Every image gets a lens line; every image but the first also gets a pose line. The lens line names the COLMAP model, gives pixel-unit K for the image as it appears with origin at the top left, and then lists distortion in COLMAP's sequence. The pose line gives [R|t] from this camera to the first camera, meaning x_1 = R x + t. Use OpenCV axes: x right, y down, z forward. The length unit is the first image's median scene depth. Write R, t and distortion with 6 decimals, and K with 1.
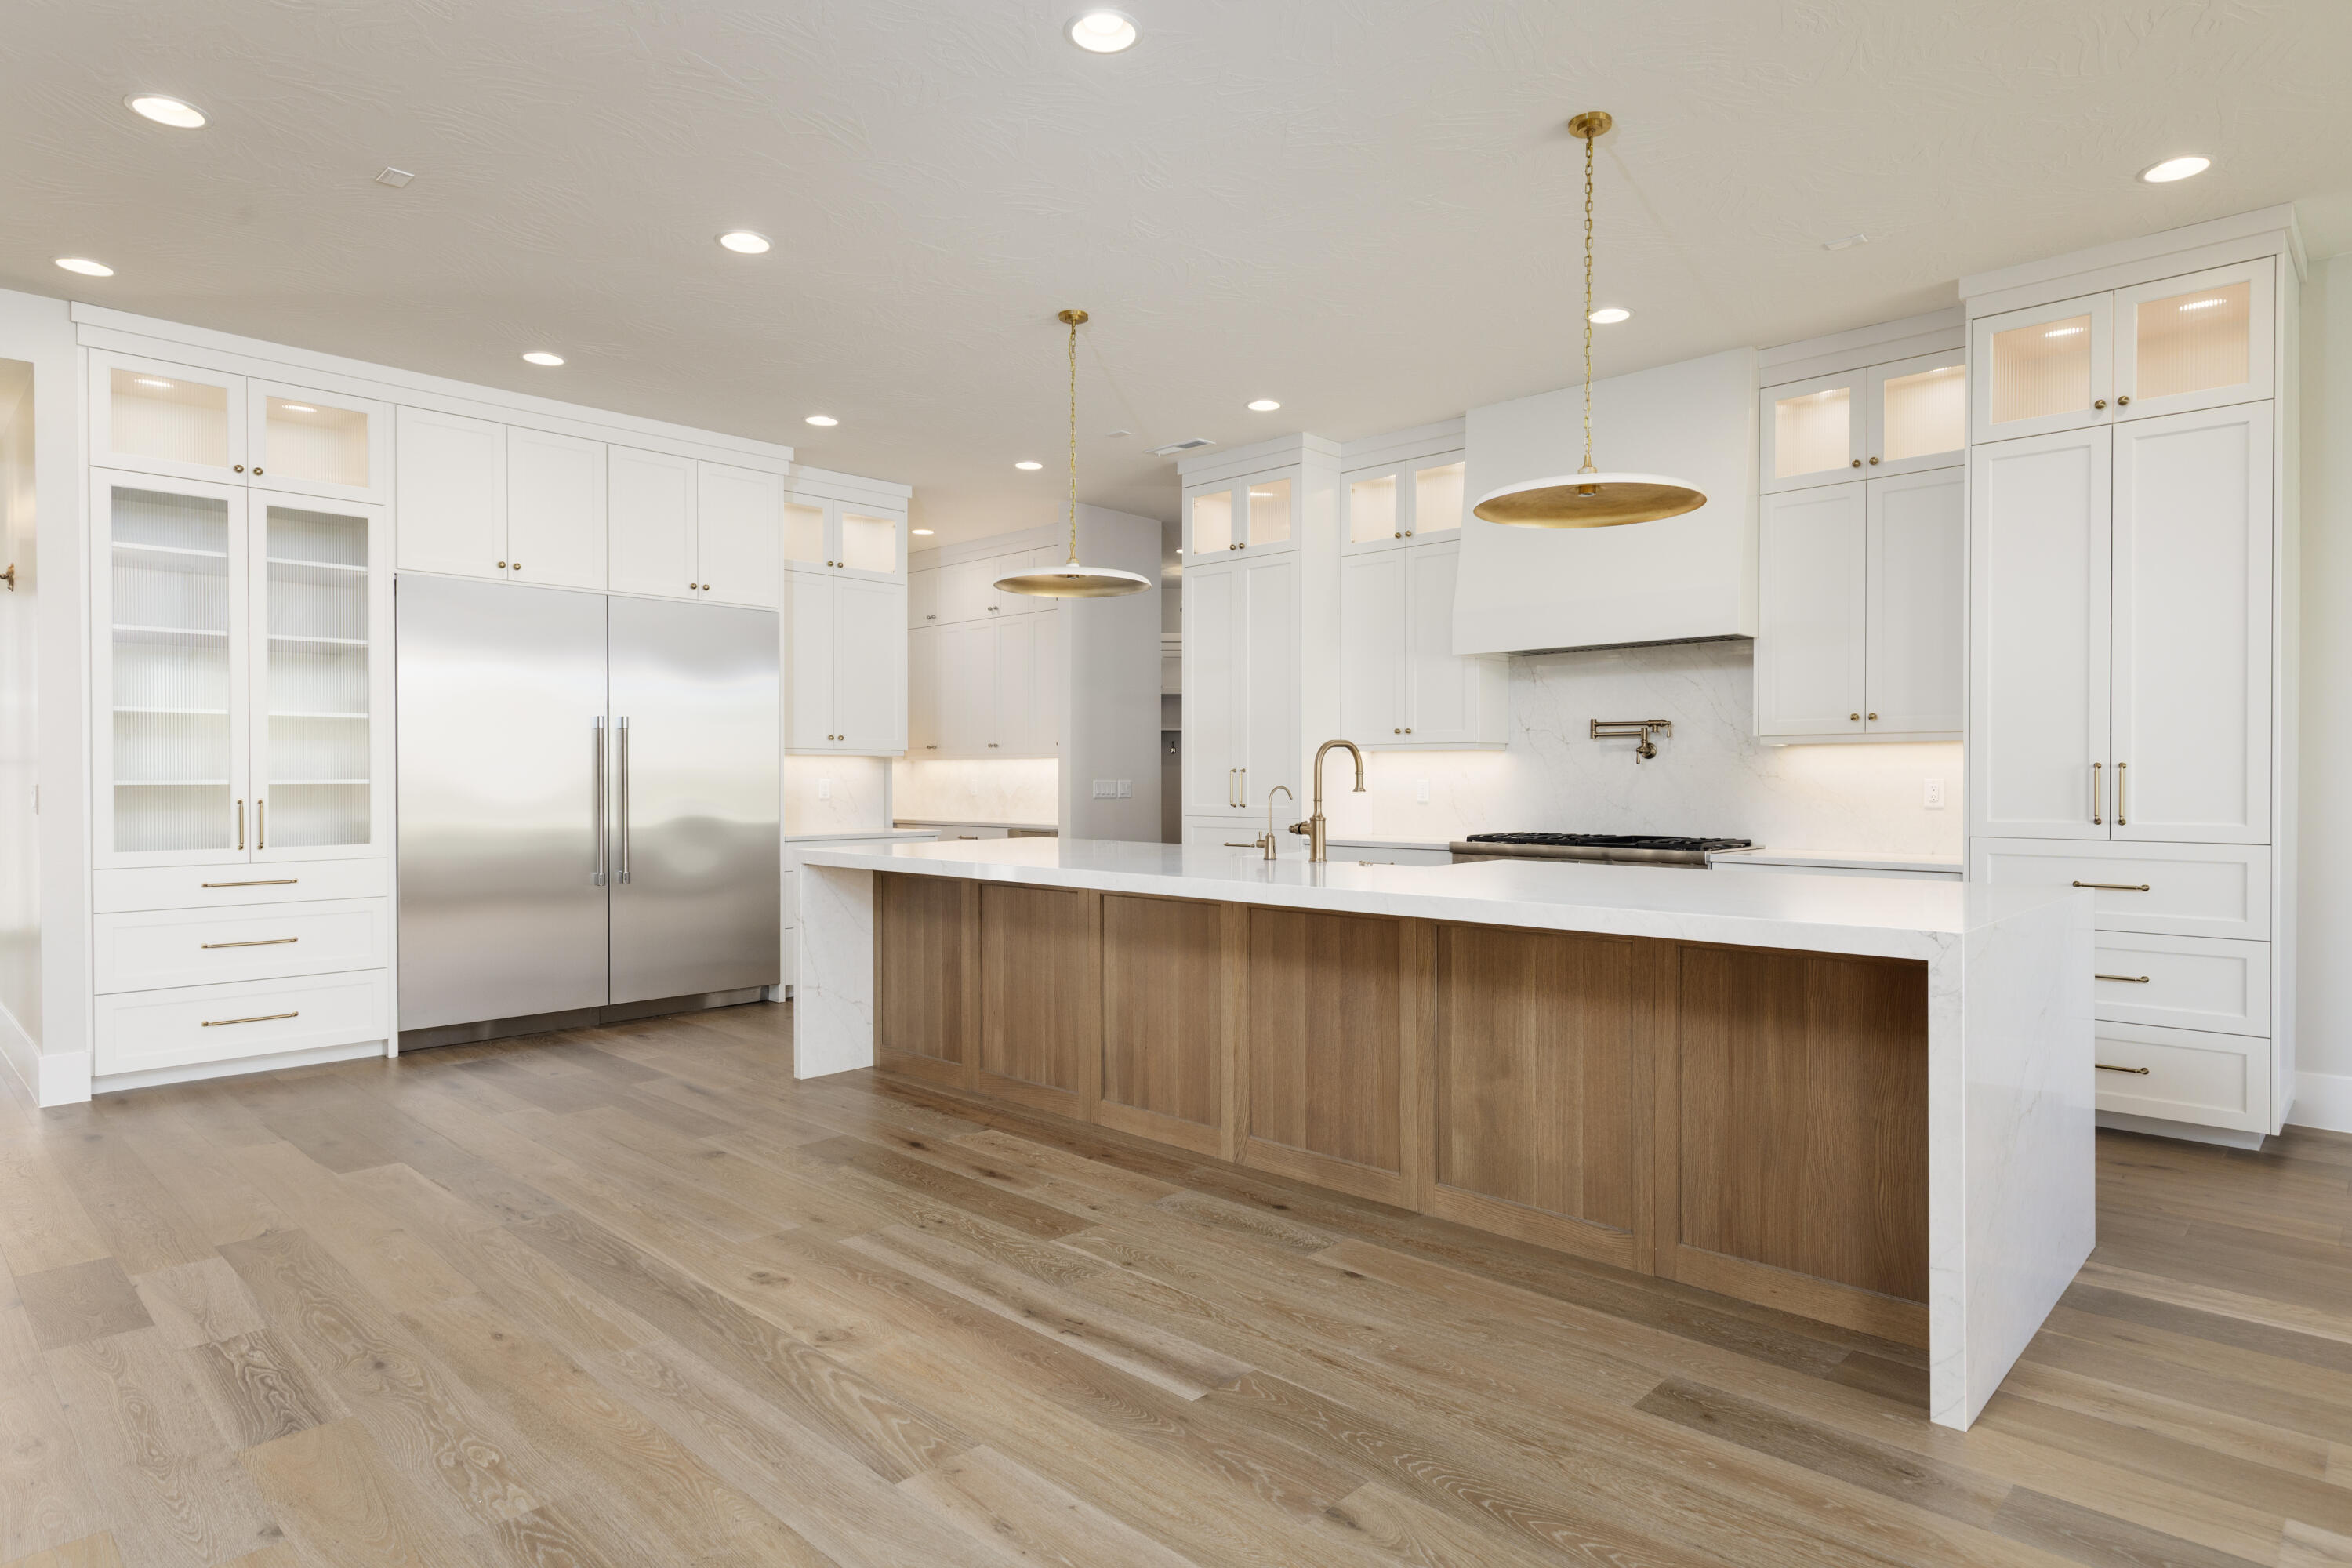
lens RADIAL K [[1291.5, 0, 1188.7], [0, 1291.5, 786.0], [0, 0, 1]] dist [0.012239, -0.006194]
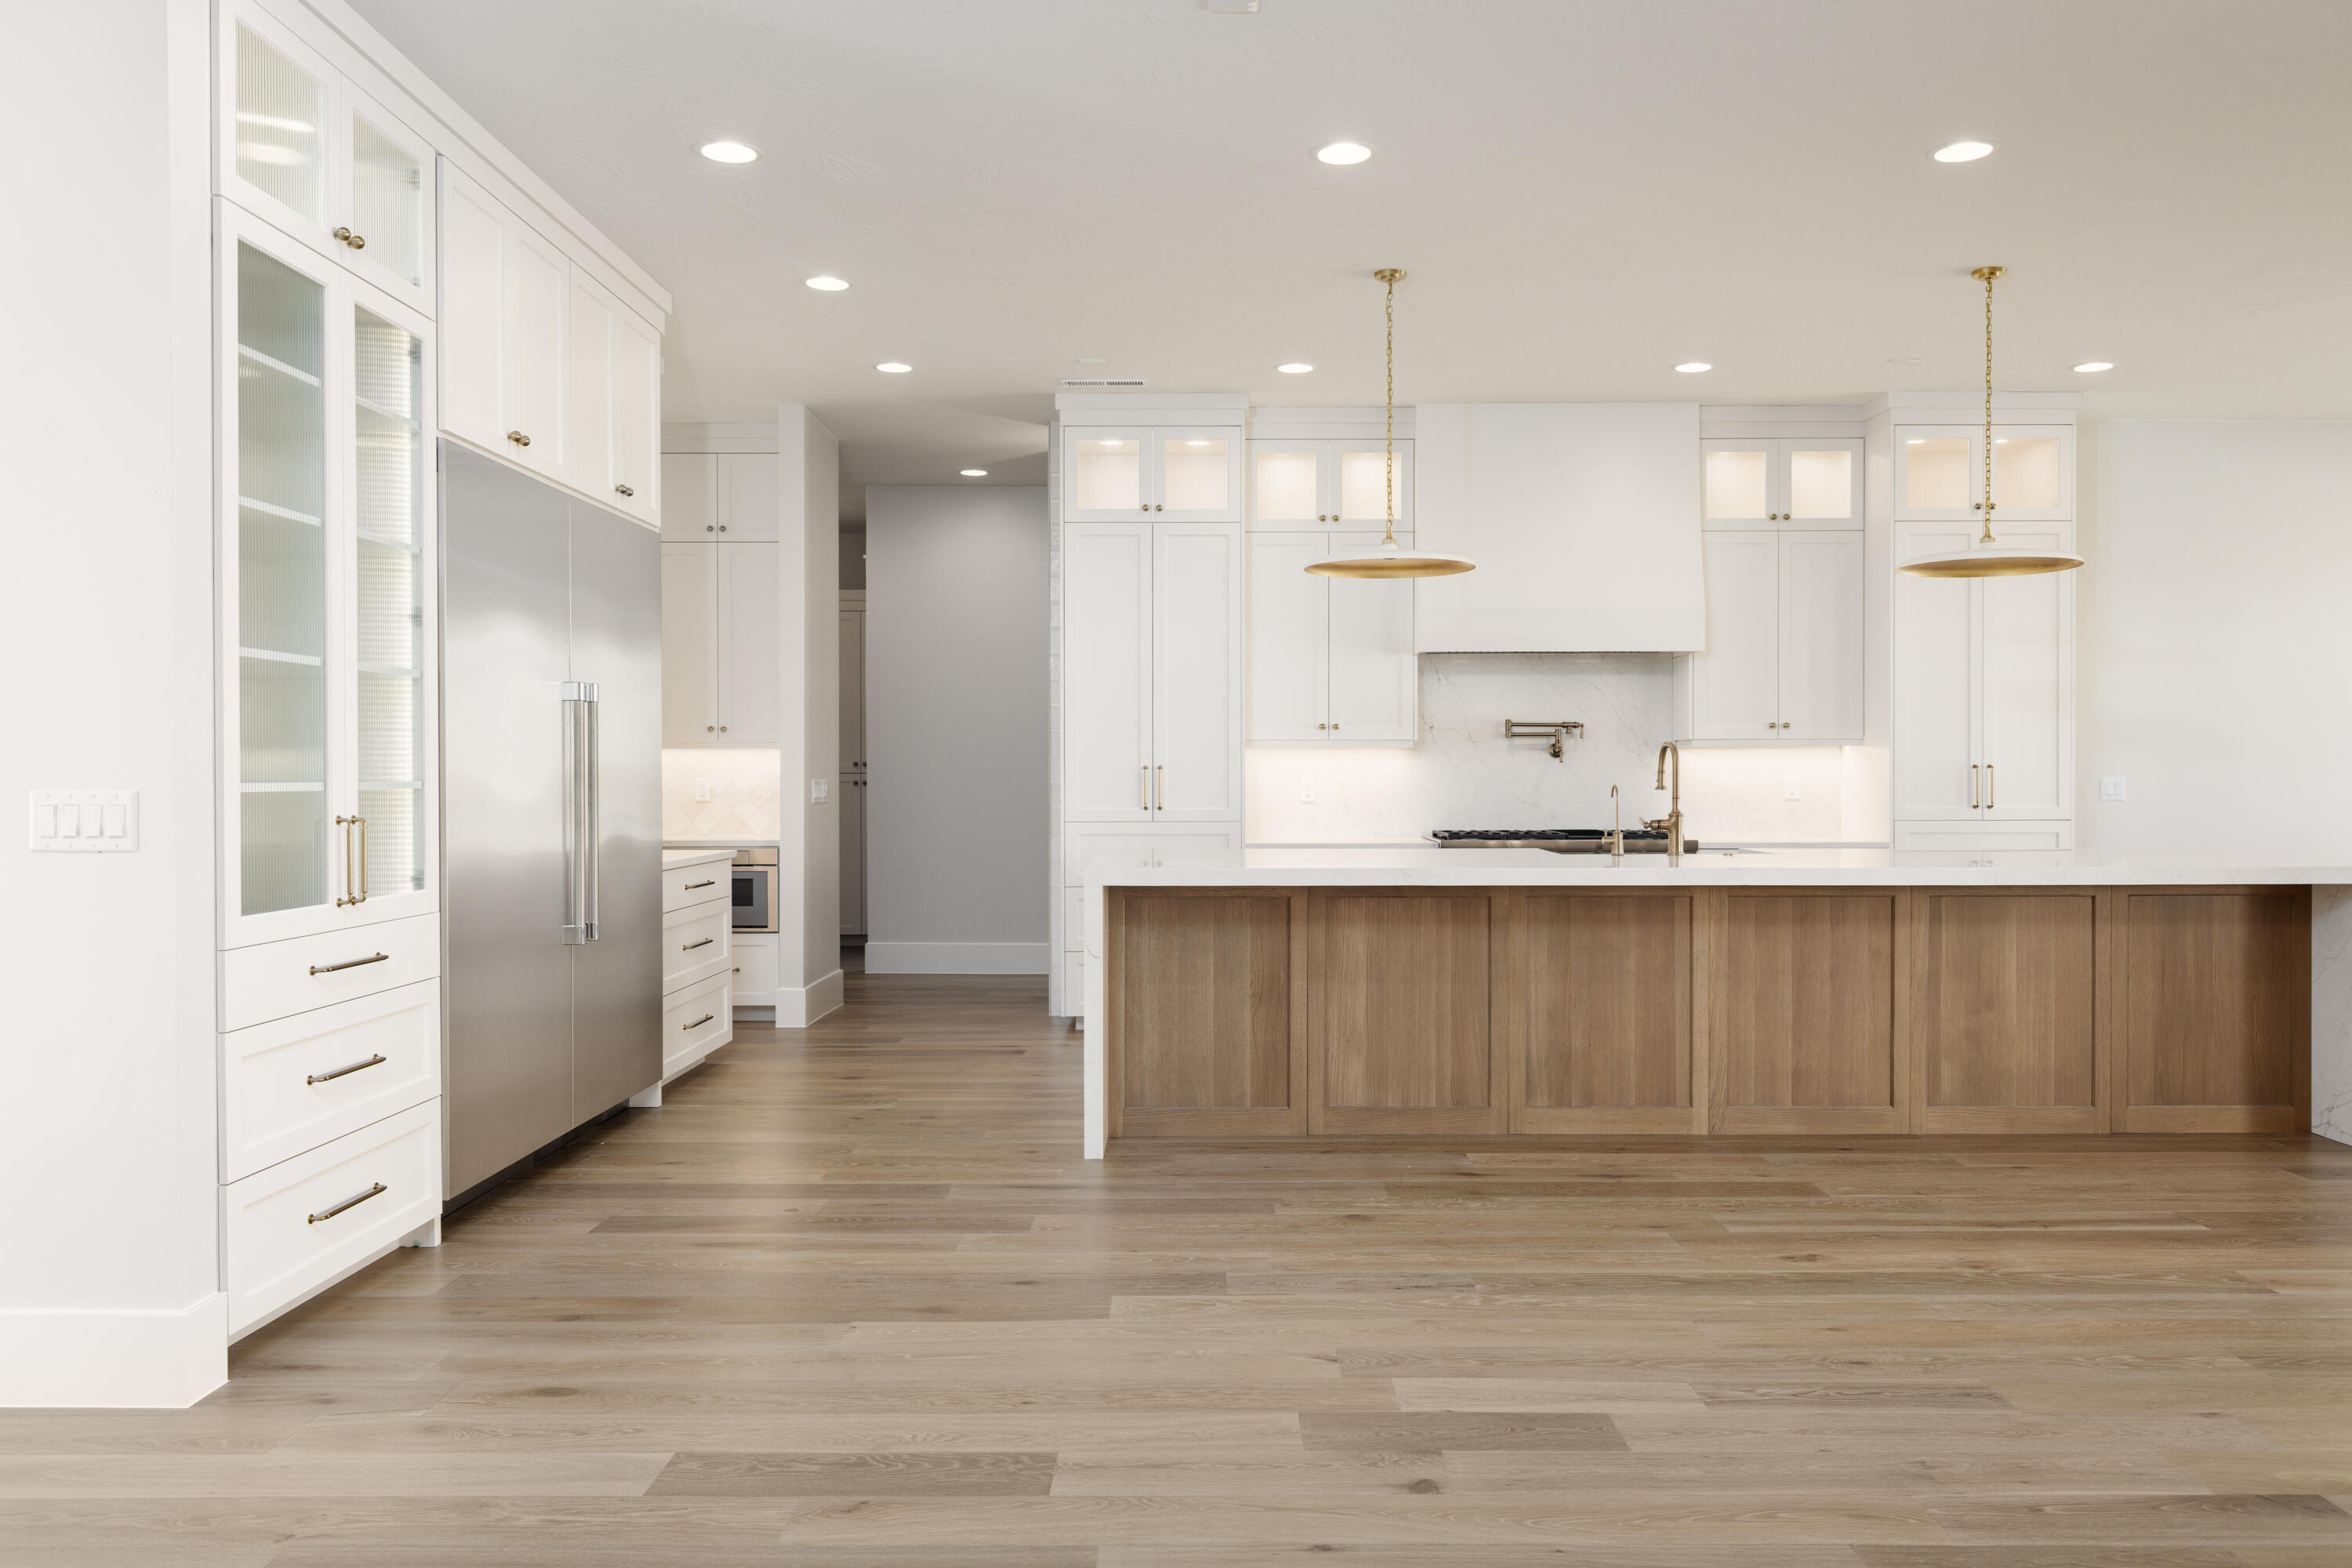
lens RADIAL K [[1714.7, 0, 1180.4], [0, 1714.7, 790.9], [0, 0, 1]] dist [-0.003361, -0.008094]
pose [[0.733579, -0.007891, 0.679559, -0.995099], [0.005217, 0.999969, 0.005980, -0.004246], [-0.679584, -0.000842, 0.733597, 0.200501]]
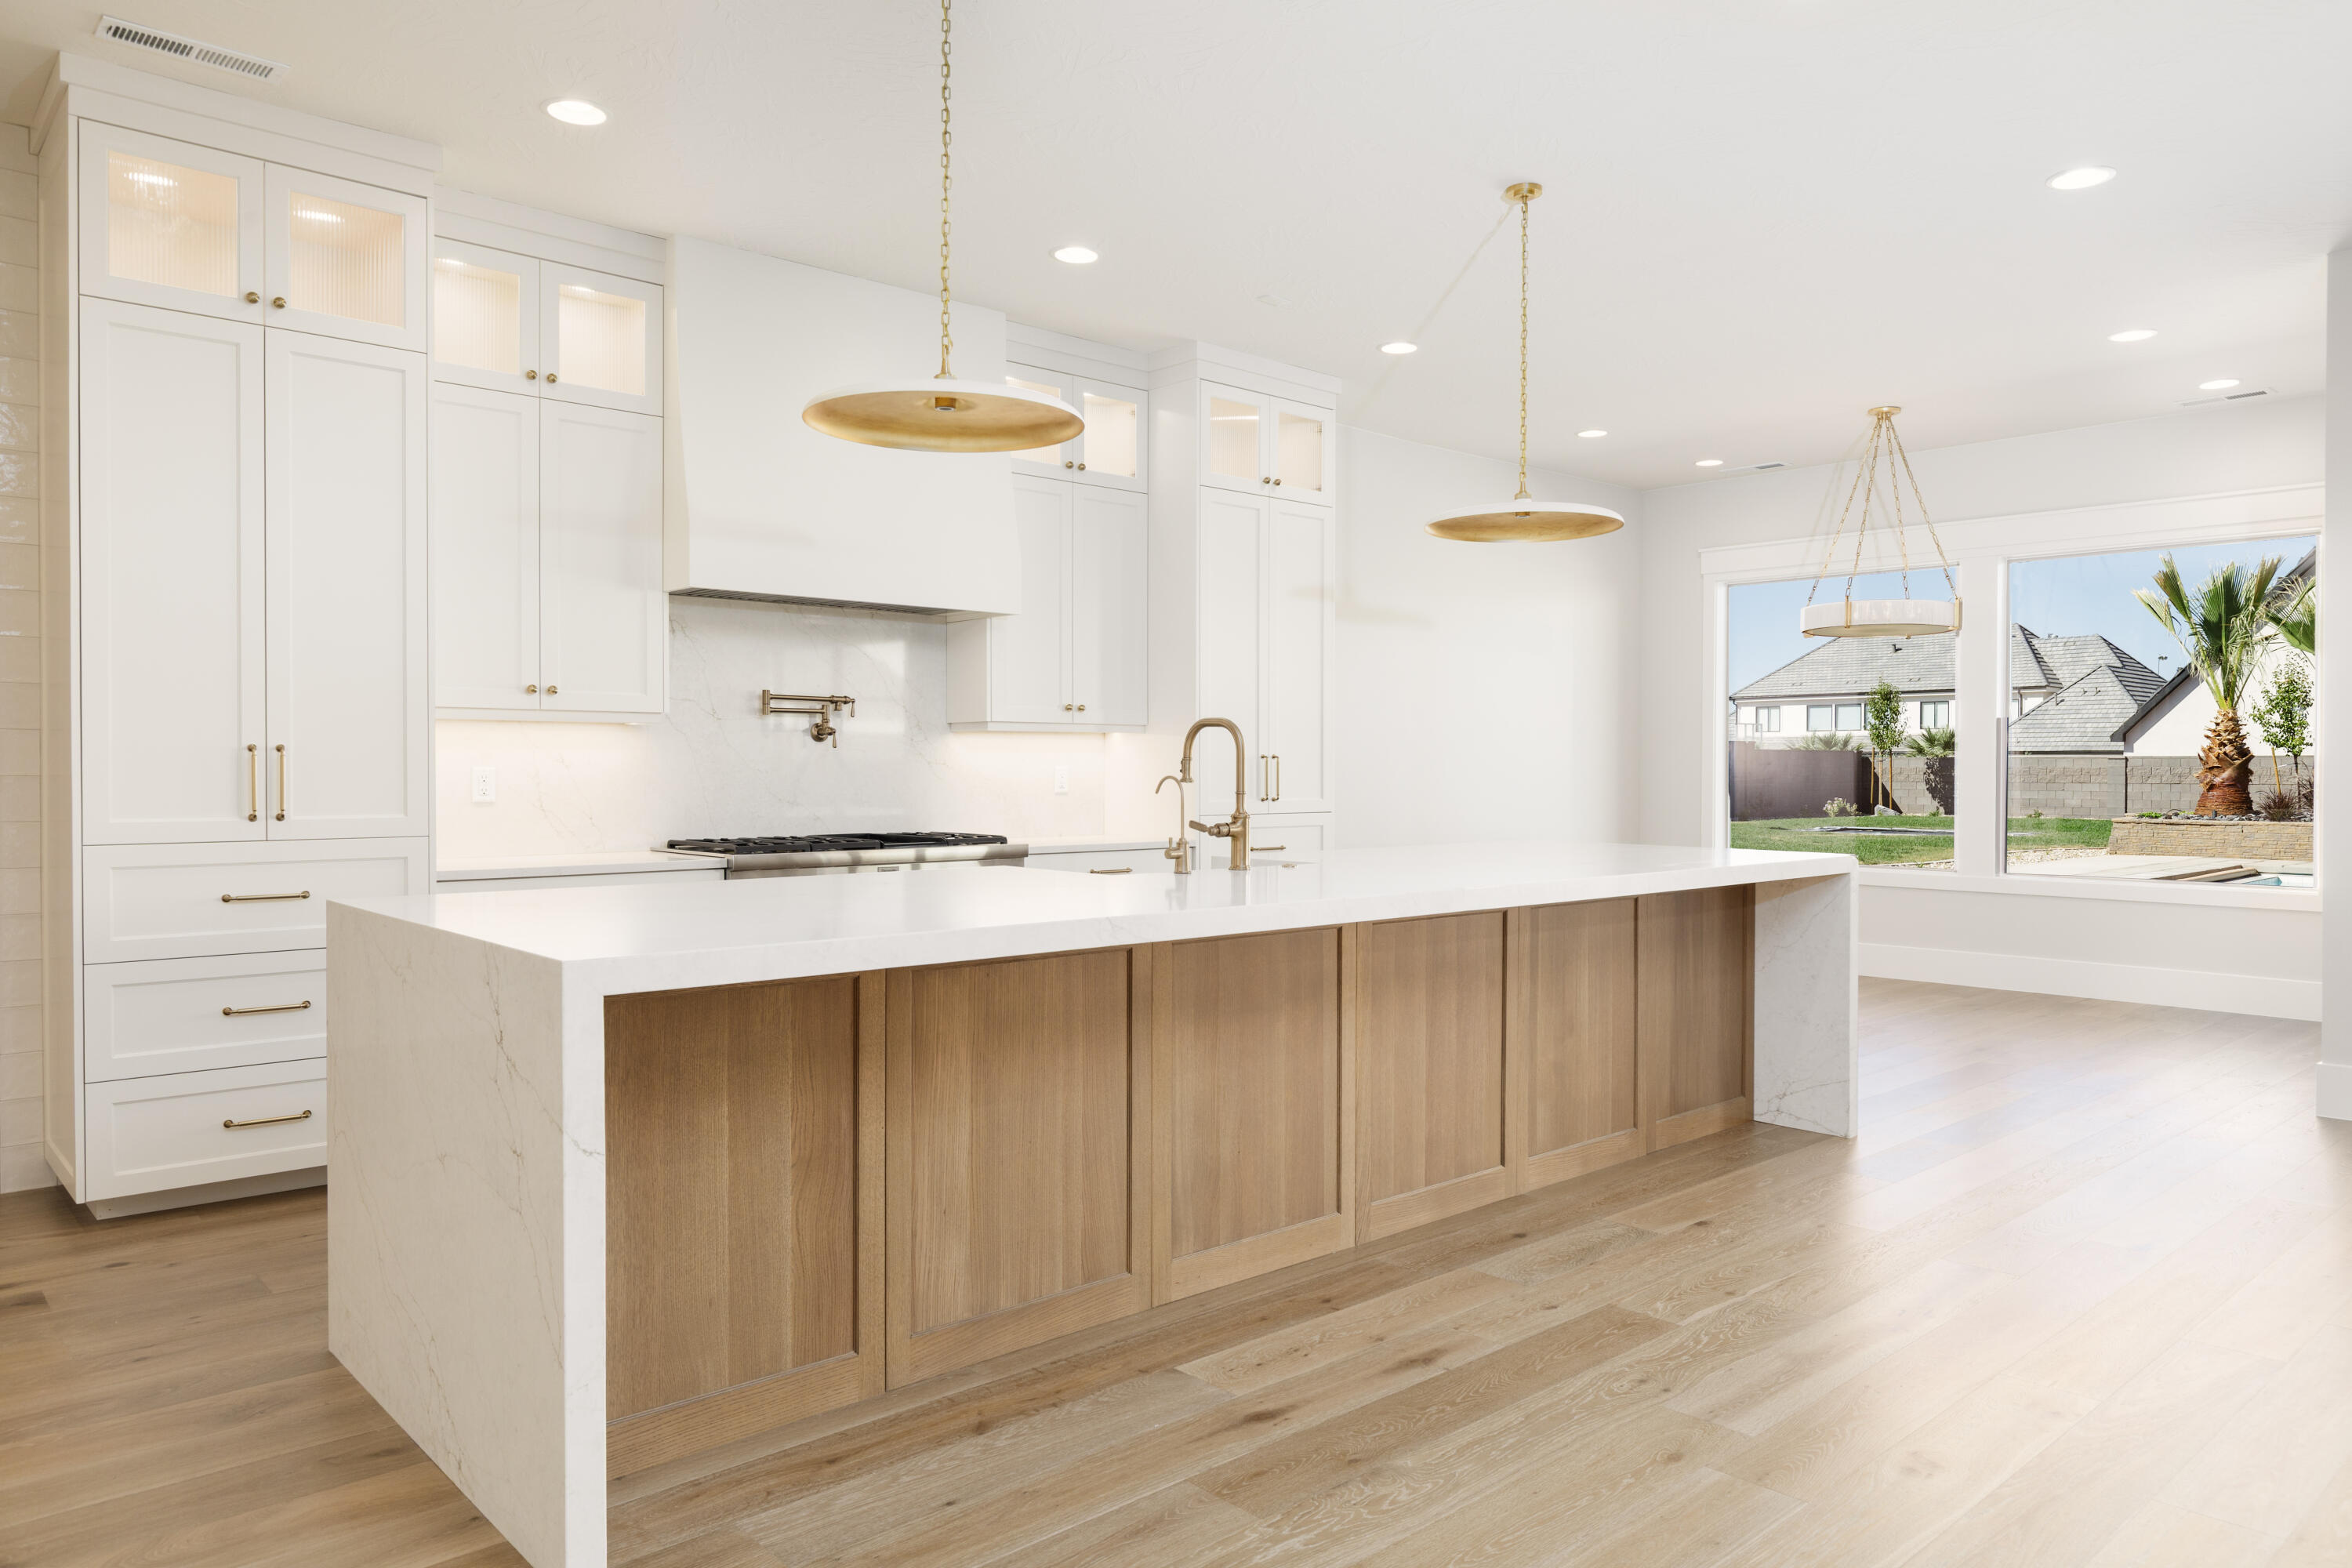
lens RADIAL K [[1550.1, 0, 1192.9], [0, 1550.1, 790.8], [0, 0, 1]] dist [0.001271, -0.003085]
pose [[0.071582, -0.015592, 0.997313, -0.735545], [0.003618, 0.999875, 0.015373, -0.004654], [-0.997428, 0.002508, 0.071629, 0.817910]]
